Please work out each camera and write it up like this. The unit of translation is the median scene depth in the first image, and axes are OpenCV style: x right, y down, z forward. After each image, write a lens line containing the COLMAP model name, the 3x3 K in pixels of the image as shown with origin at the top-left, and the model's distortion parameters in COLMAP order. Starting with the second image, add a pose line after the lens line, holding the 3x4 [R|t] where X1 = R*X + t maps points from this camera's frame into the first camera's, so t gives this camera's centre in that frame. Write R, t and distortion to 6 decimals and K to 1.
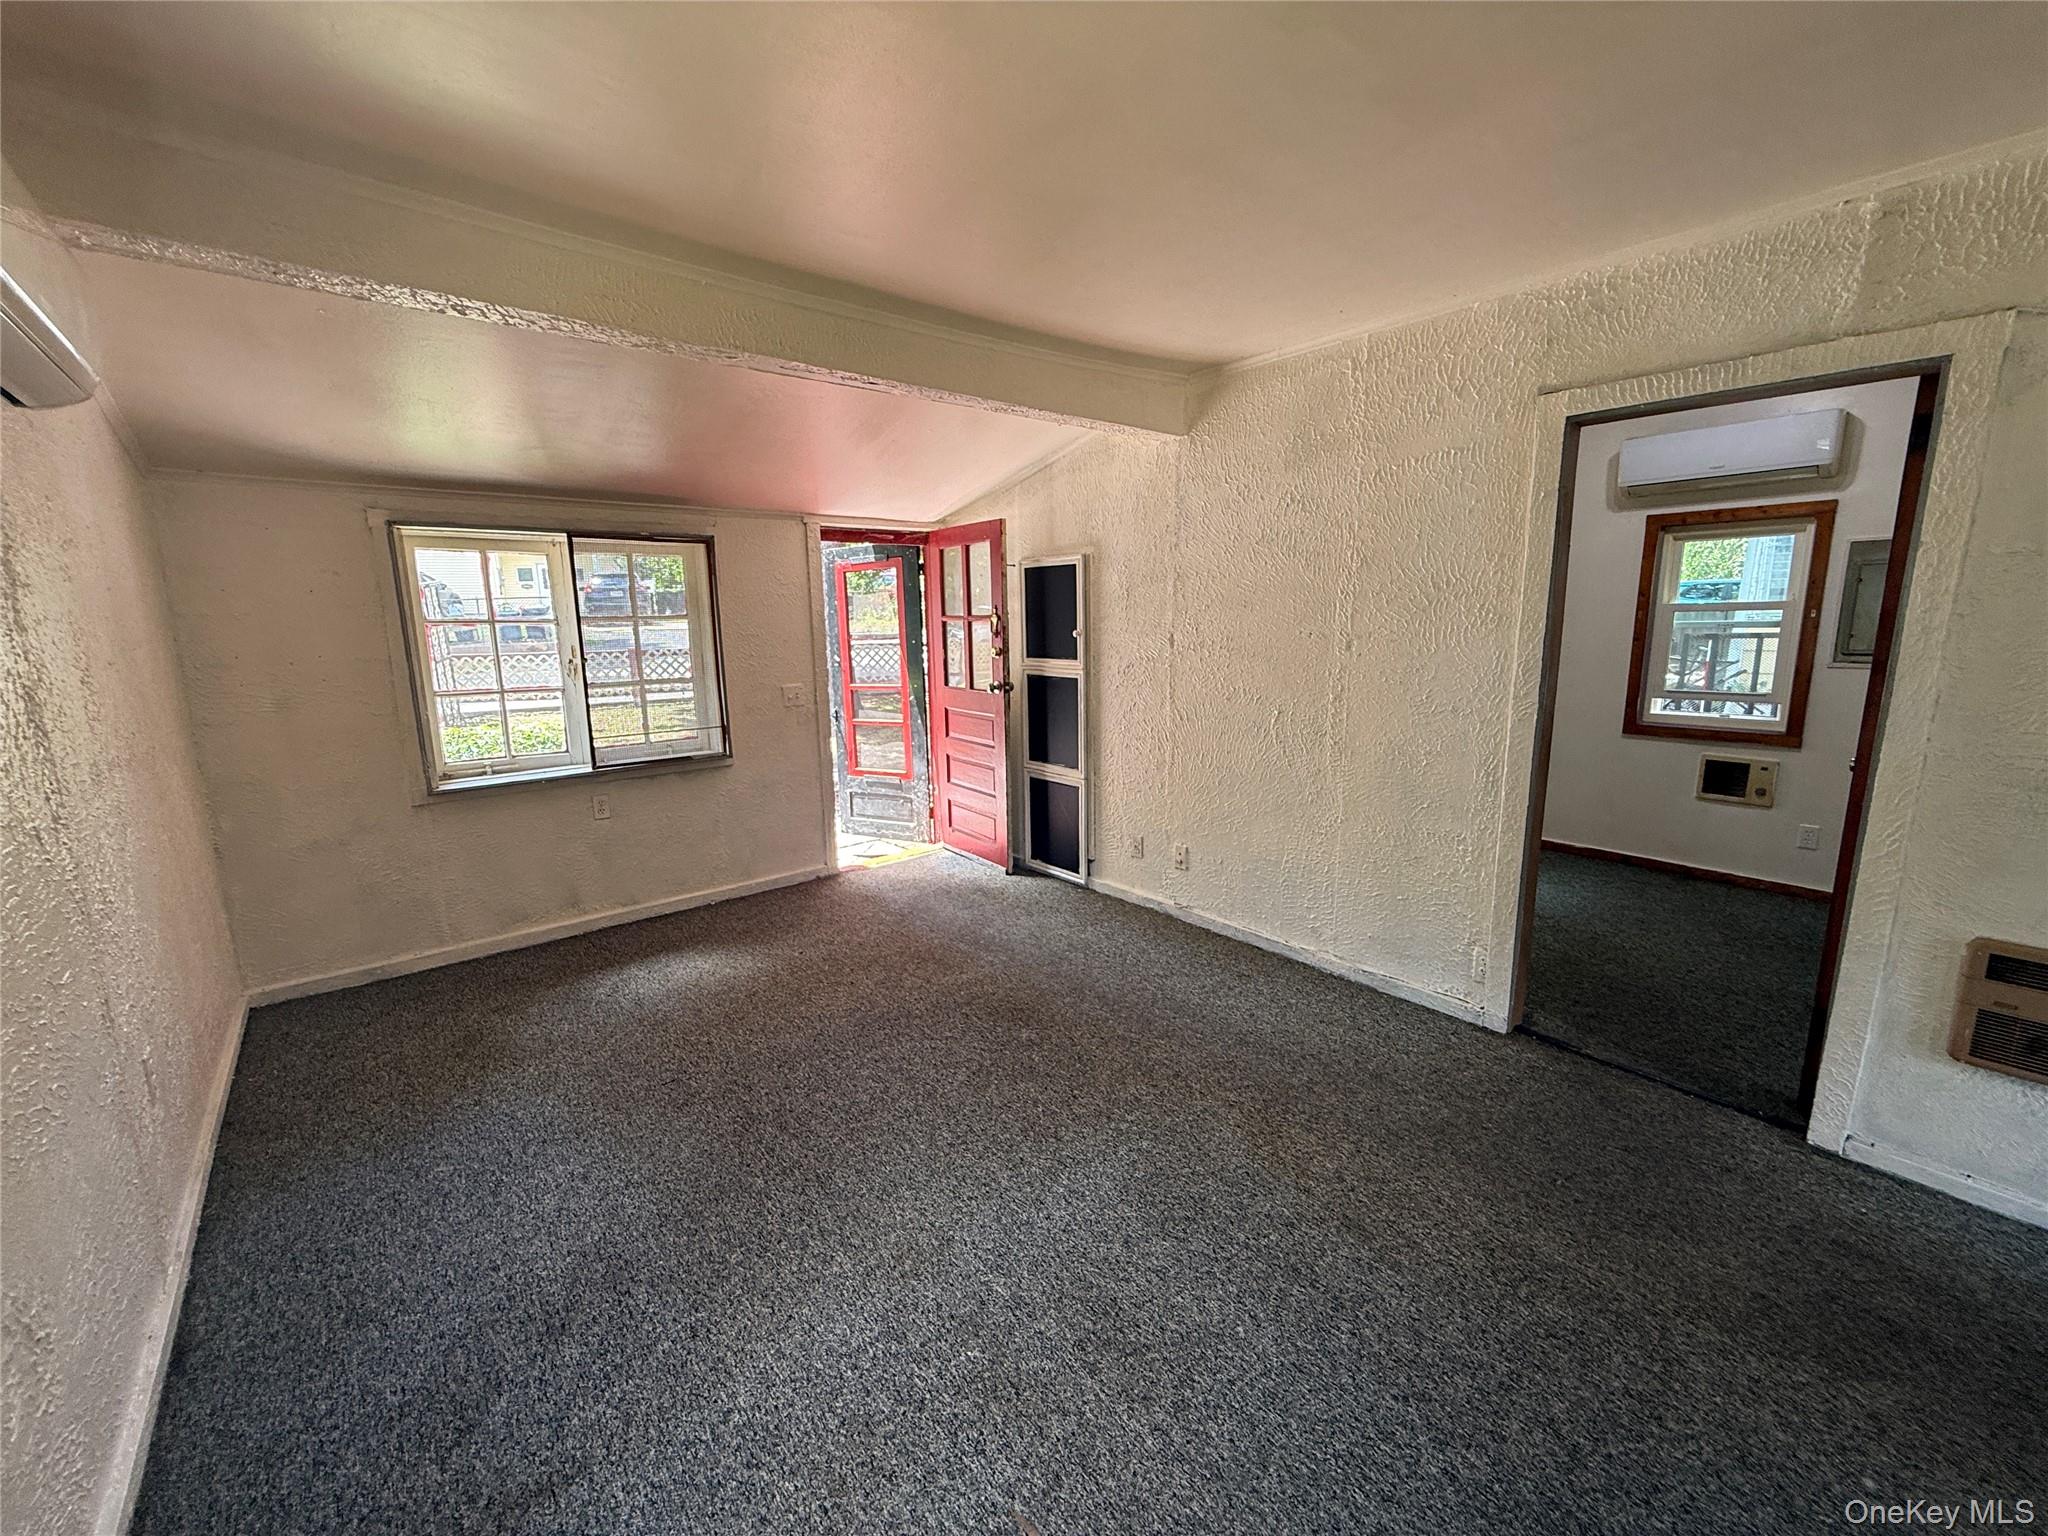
lens RADIAL K [[816.8, 0, 1018.5], [0, 816.8, 769.2], [0, 0, 1]] dist [-0.001669, 0.000345]
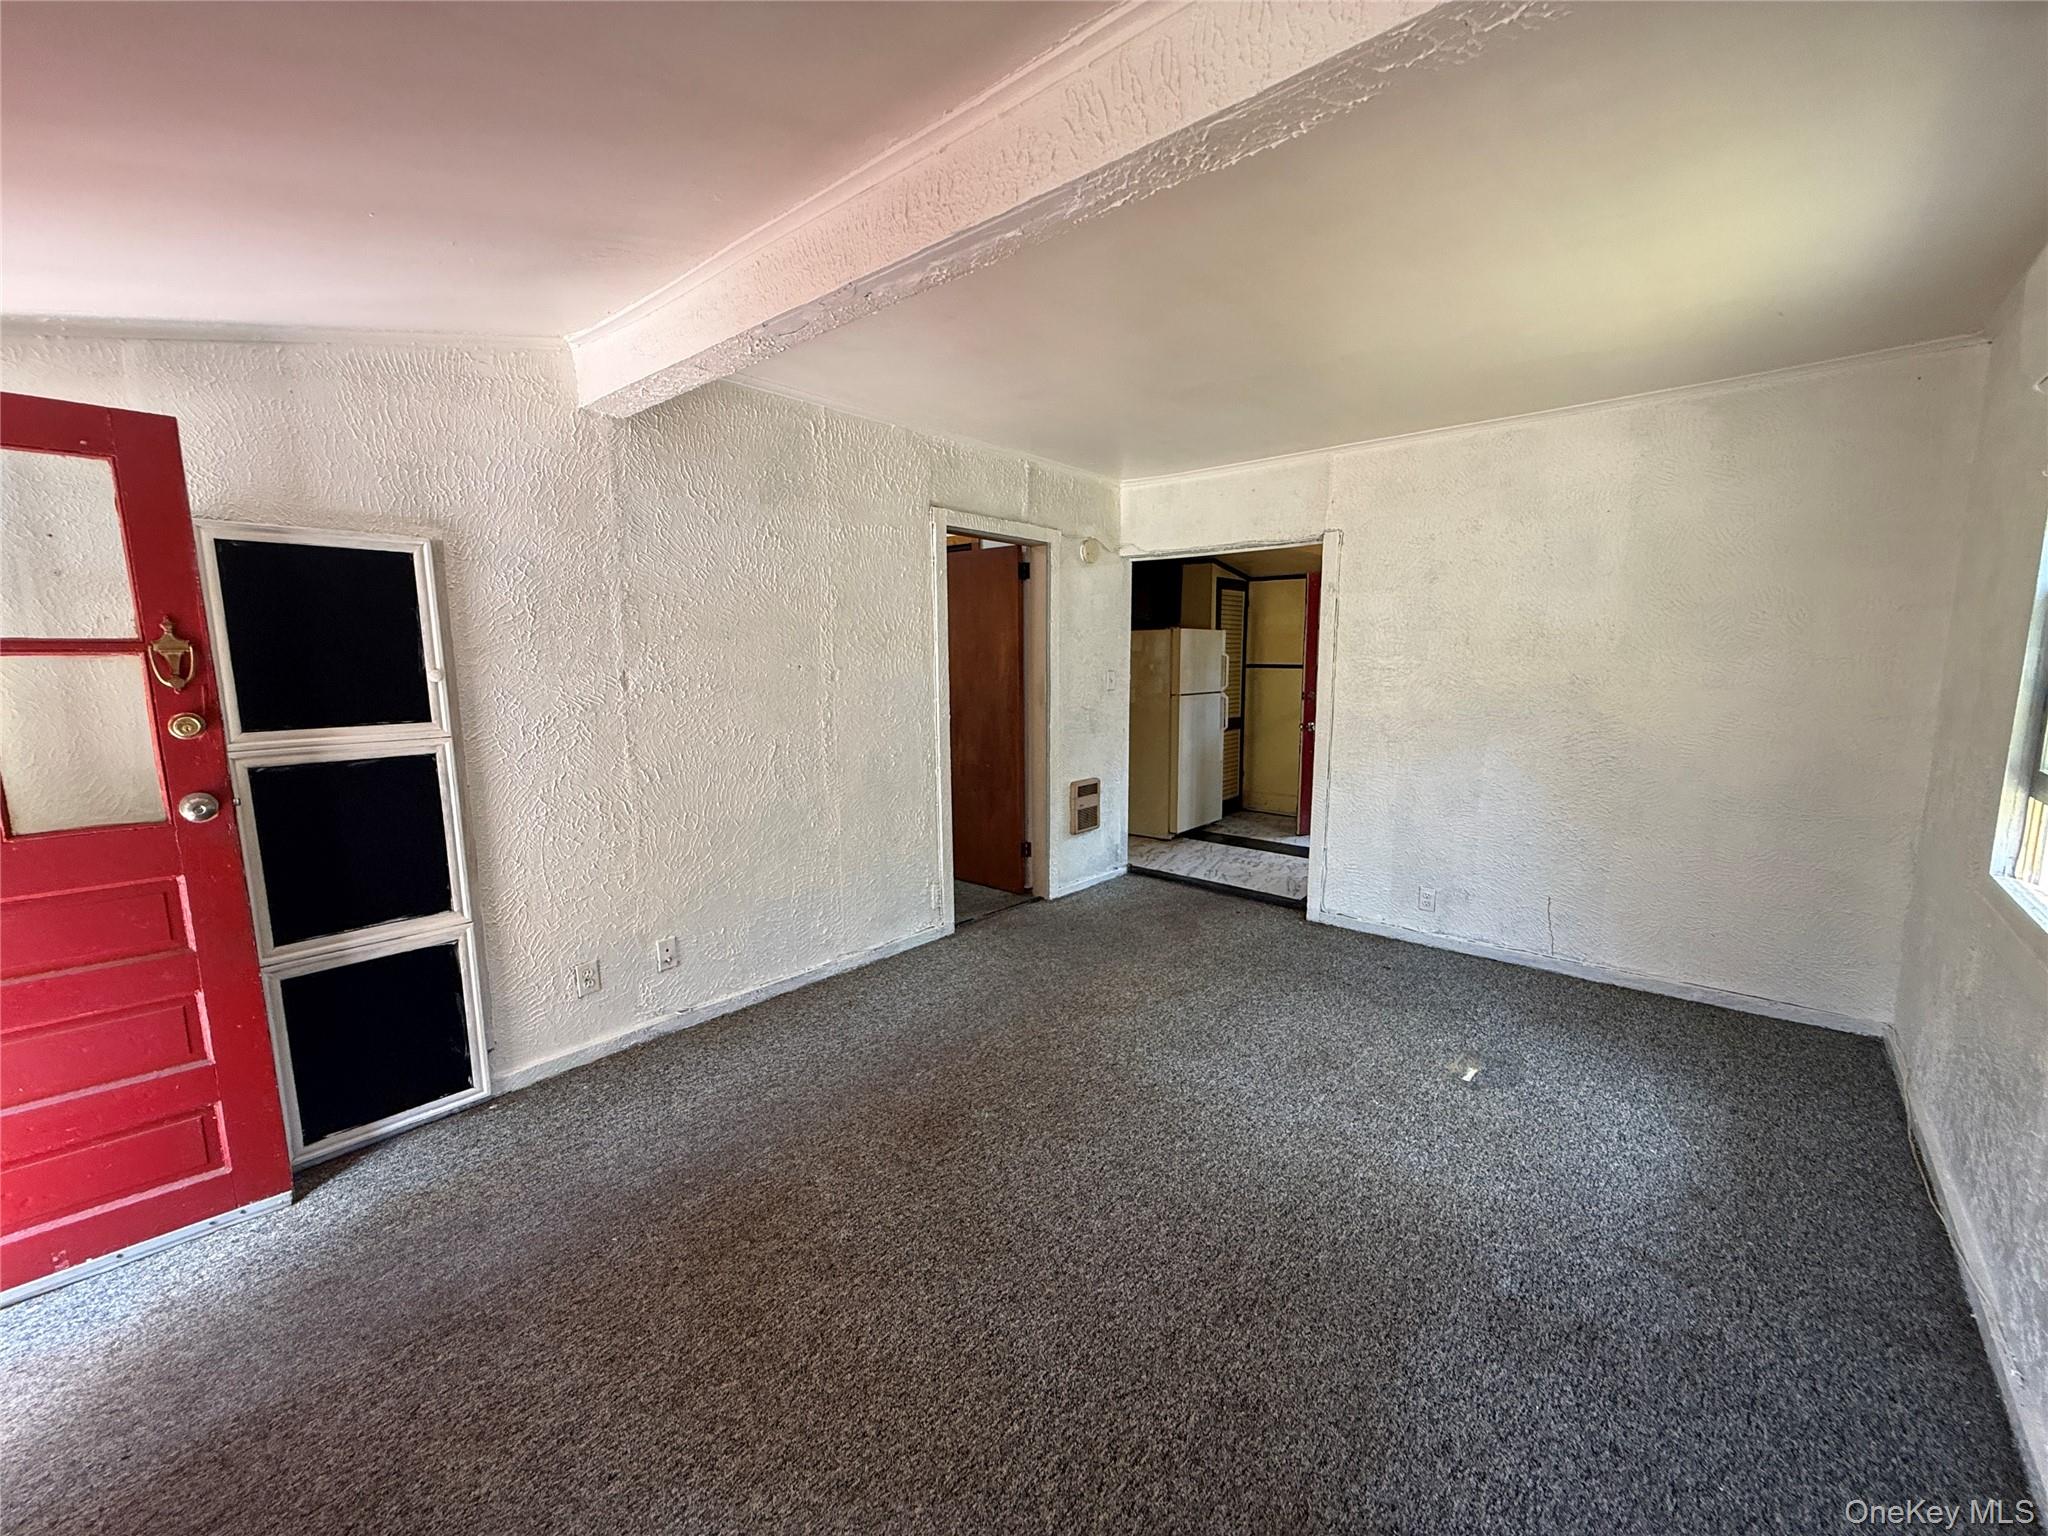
lens RADIAL K [[816.8, 0, 1019.3], [0, 816.8, 769.0], [0, 0, 1]] dist [-0.001669, 0.000345]
pose [[-0.161635, -0.124771, 0.978931, -0.692432], [0.187604, 0.970001, 0.154608, -0.141011], [-0.968855, 0.208641, -0.133378, 0.854253]]
